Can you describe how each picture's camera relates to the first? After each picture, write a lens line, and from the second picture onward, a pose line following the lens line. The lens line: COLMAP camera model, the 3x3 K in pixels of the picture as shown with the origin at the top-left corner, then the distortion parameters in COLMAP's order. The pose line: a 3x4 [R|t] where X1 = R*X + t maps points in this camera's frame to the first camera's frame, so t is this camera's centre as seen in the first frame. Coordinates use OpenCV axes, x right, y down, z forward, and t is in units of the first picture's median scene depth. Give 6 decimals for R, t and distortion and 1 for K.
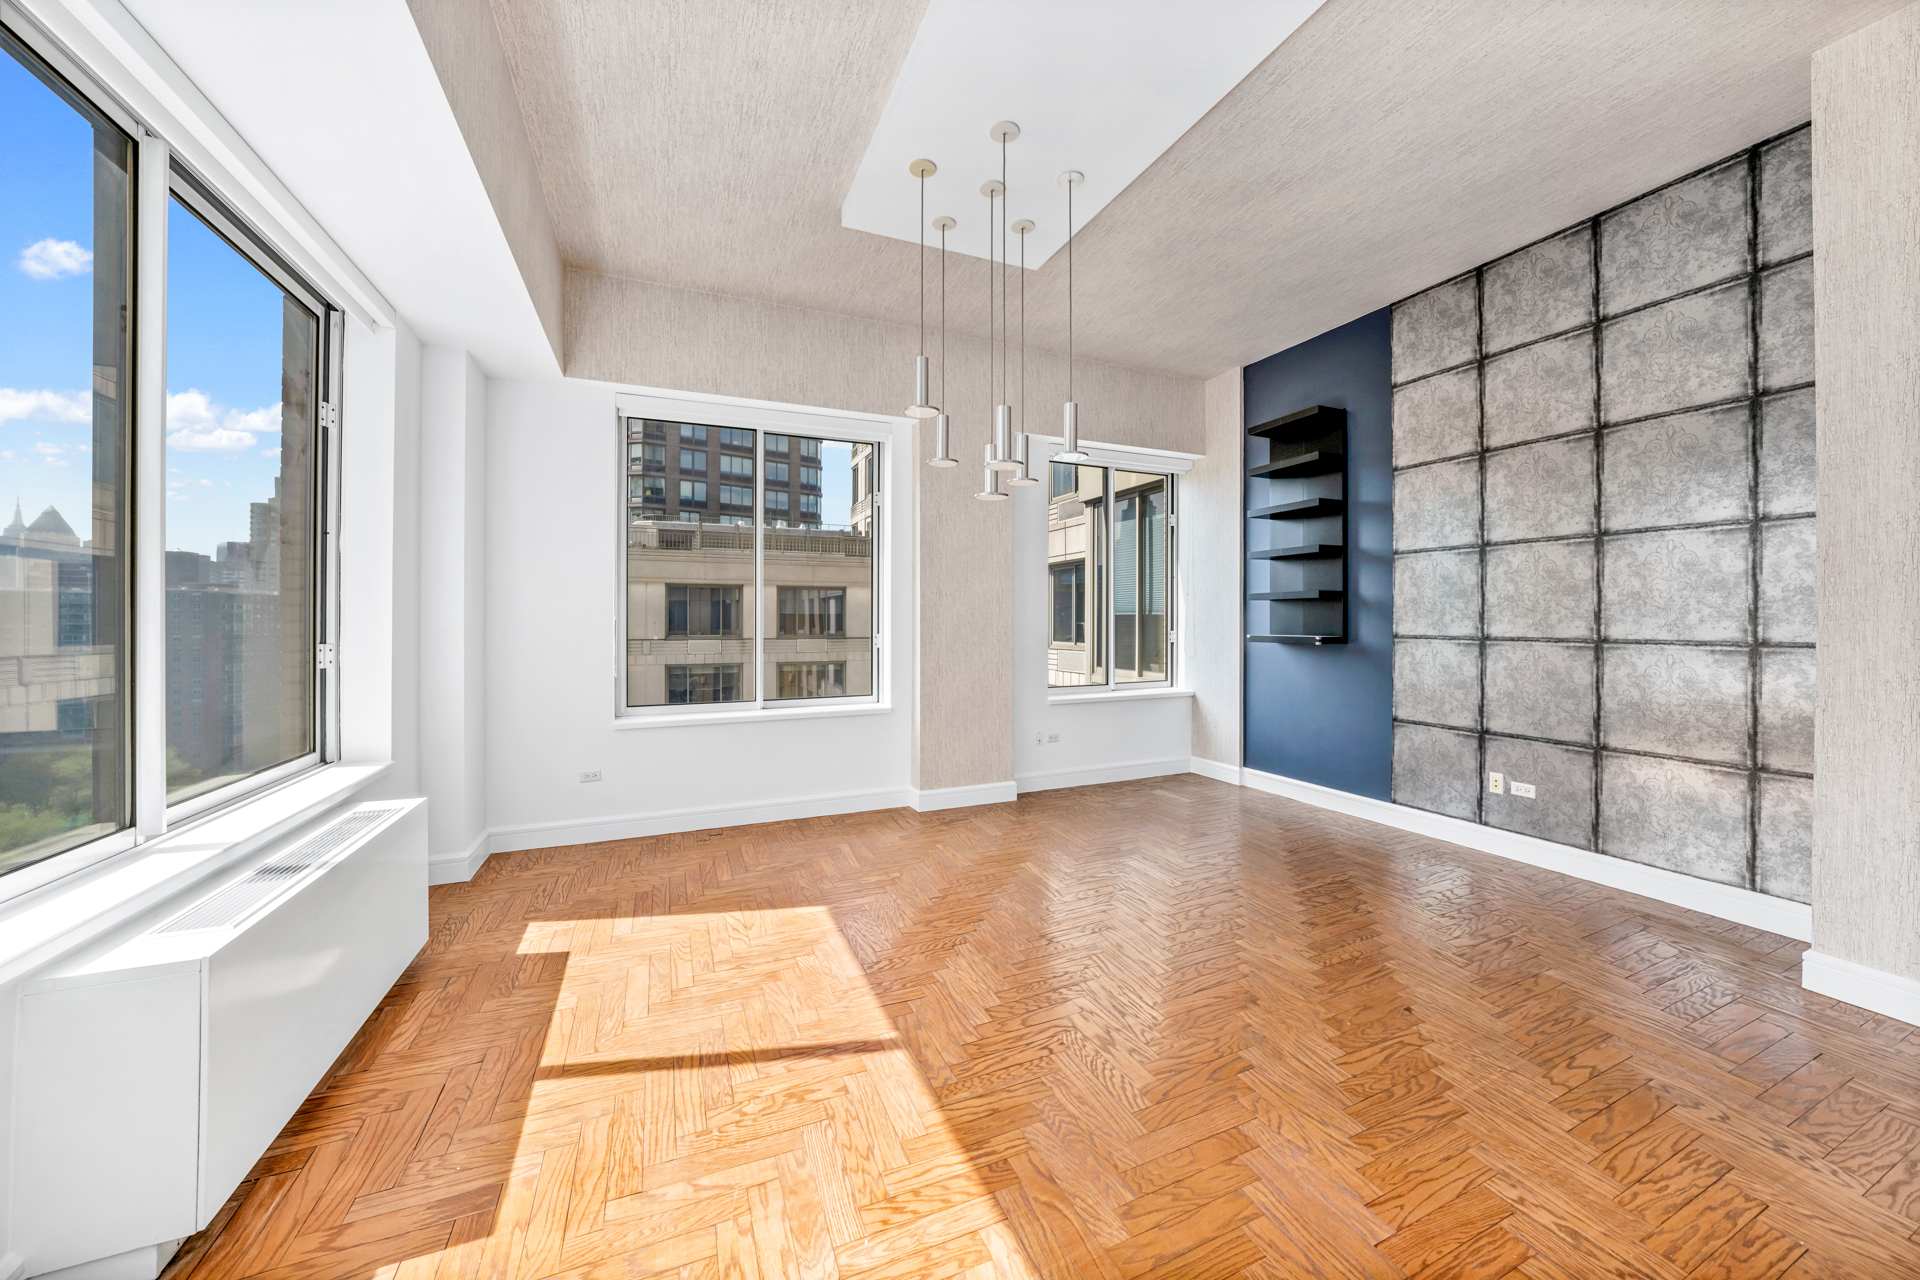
lens RADIAL K [[685.5, 0, 953.1], [0, 685.5, 629.4], [0, 0, 1]] dist [-0.016027, 0.000338]
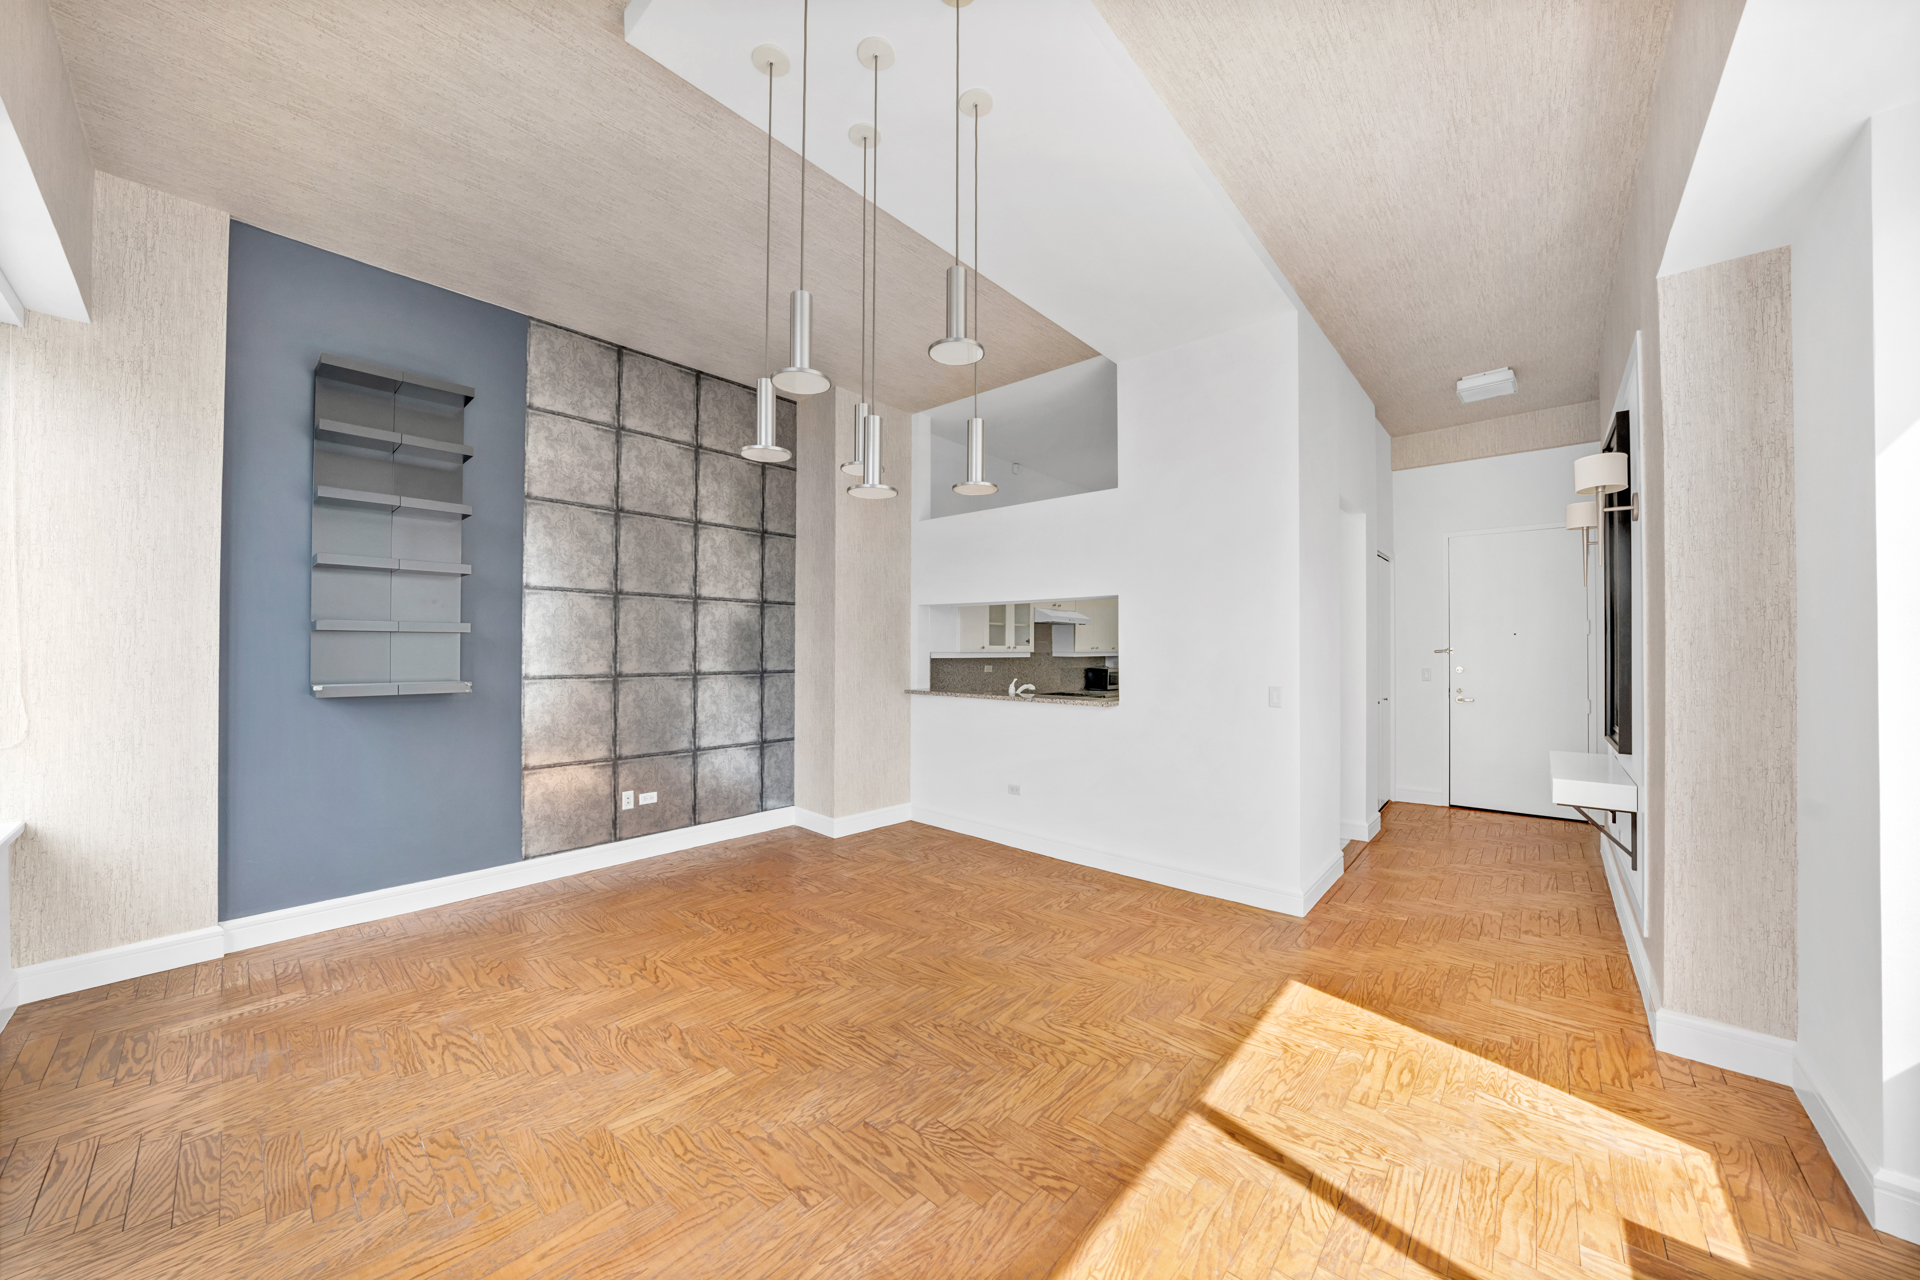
lens RADIAL K [[685.5, 0, 961.8], [0, 685.5, 643.1], [0, 0, 1]] dist [-0.016027, 0.000338]
pose [[-0.450992, 0.011151, 0.892458, -0.433498], [0.009448, 0.999926, -0.007720, -0.023275], [-0.892478, 0.004950, -0.451064, 0.890618]]
